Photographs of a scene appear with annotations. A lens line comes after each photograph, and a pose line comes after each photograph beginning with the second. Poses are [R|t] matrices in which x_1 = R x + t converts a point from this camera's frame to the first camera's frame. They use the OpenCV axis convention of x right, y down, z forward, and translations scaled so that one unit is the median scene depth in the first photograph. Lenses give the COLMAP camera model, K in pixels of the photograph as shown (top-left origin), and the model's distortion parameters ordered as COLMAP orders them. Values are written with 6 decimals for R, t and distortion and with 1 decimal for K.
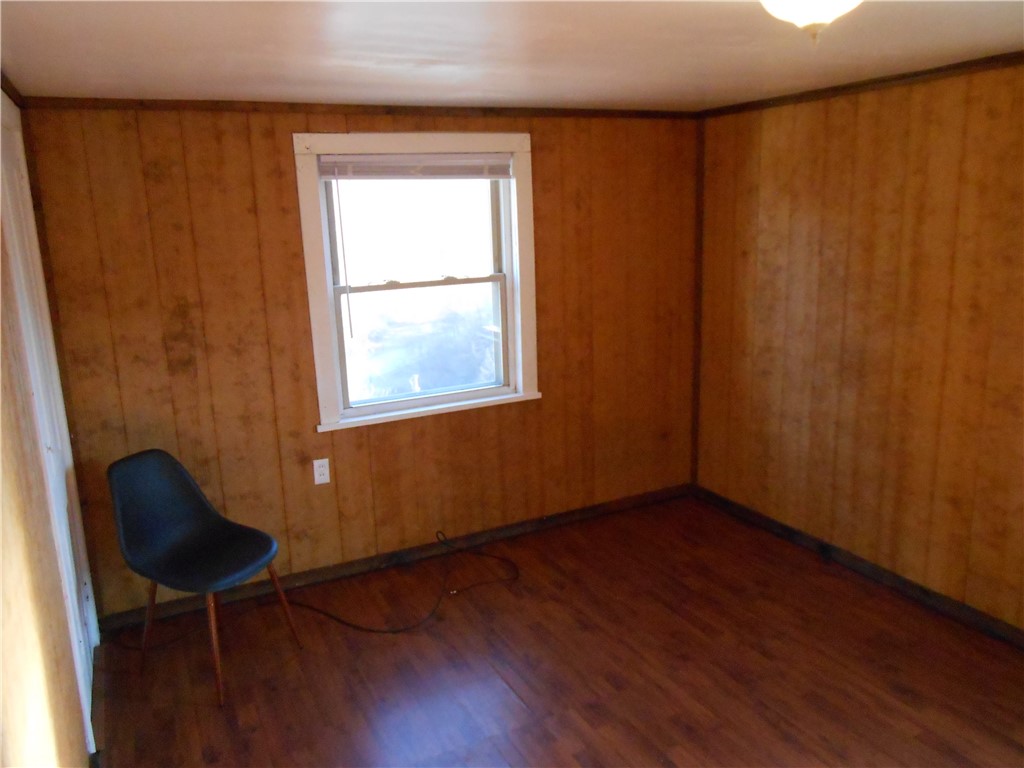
lens RADIAL K [[802.8, 0, 512.4], [0, 802.8, 385.0], [0, 0, 1]] dist [-0.030702, 0.047003]
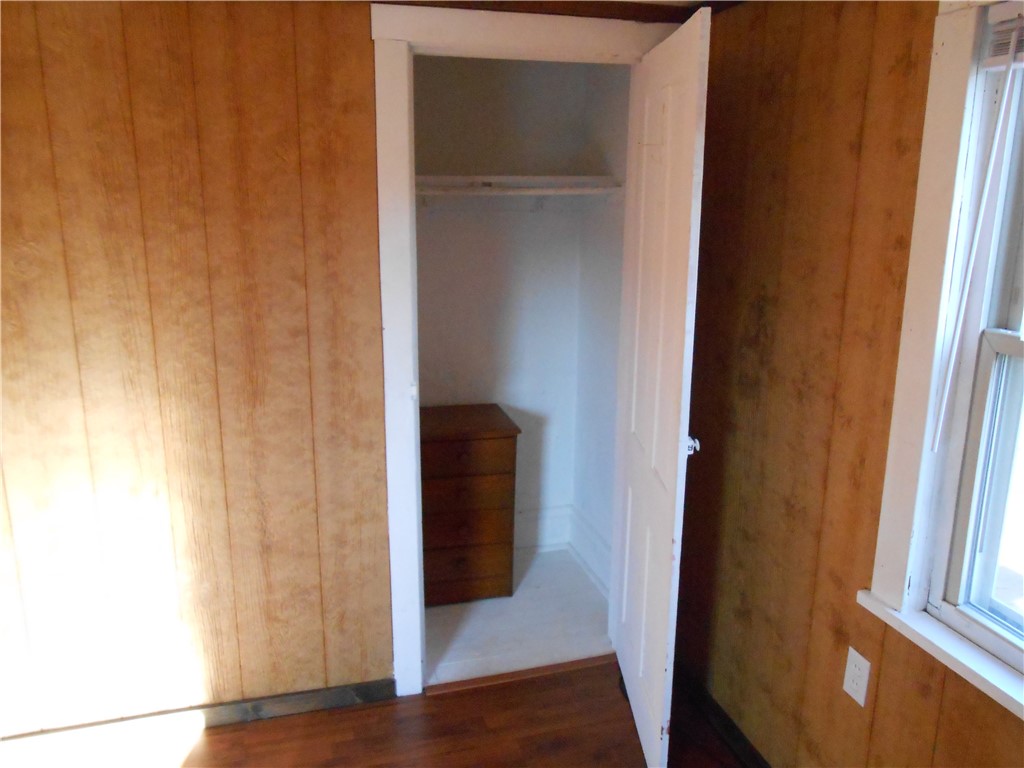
lens RADIAL K [[802.8, 0, 518.8], [0, 802.8, 385.7], [0, 0, 1]] dist [-0.030702, 0.047003]
pose [[-0.182958, 0.266565, -0.946292, 0.236105], [-0.214733, 0.928464, 0.303060, -0.175322], [0.959383, 0.258647, -0.112630, 0.844380]]
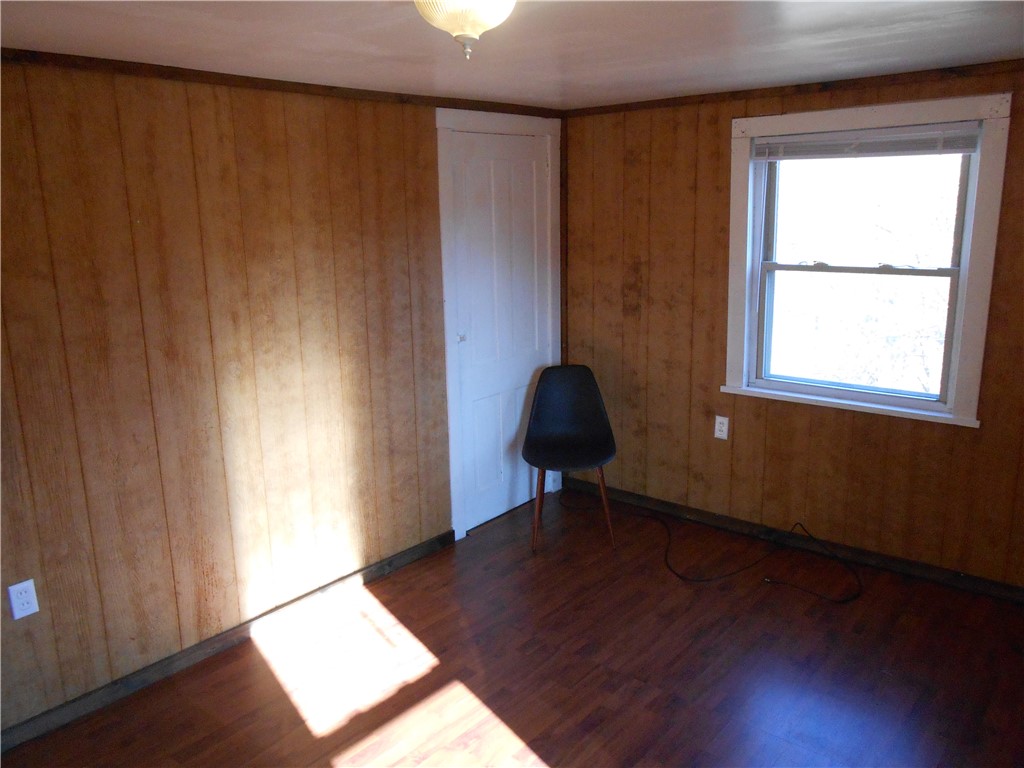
lens RADIAL K [[802.8, 0, 520.8], [0, 802.8, 384.5], [0, 0, 1]] dist [-0.030702, 0.047003]
pose [[0.399802, 0.231196, -0.886965, 0.643656], [-0.190418, 0.967505, 0.166358, -0.083856], [0.896604, 0.102384, 0.430834, 0.285036]]
